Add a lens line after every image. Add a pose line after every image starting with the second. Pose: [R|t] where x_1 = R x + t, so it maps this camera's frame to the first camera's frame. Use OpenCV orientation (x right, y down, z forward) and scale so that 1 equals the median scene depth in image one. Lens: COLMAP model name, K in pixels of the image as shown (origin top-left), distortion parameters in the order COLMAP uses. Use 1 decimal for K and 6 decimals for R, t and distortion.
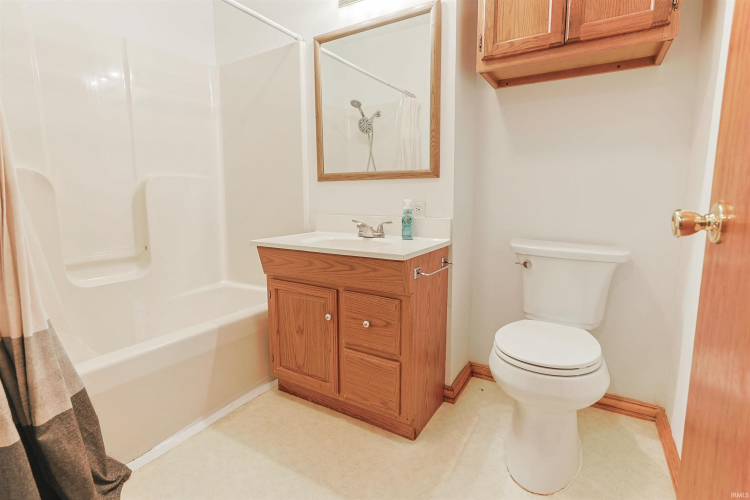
lens RADIAL K [[364.3, 0, 375.8], [0, 364.3, 247.5], [0, 0, 1]] dist [-0.019086, 0.007025]
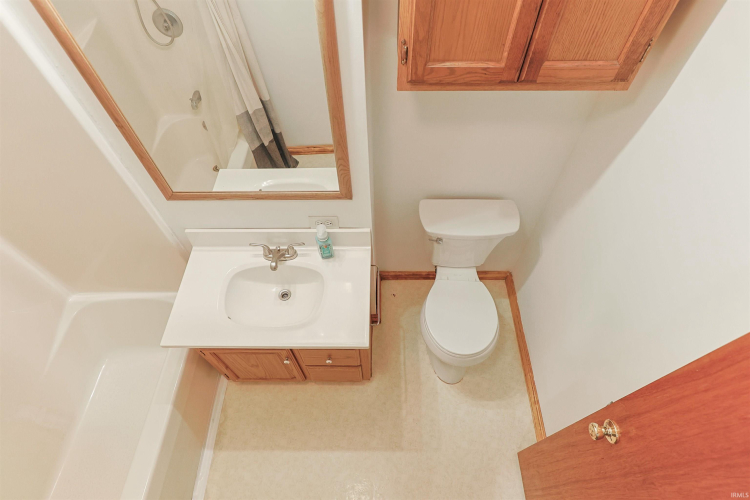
lens RADIAL K [[398.8, 0, 375.2], [0, 398.8, 252.9], [0, 0, 1]] dist [-0.011190, 0.000228]
pose [[0.857649, -0.428690, 0.284012, -0.102576], [0.064761, 0.637943, 0.767355, -0.880470], [-0.510141, -0.639729, 0.574894, 0.399815]]
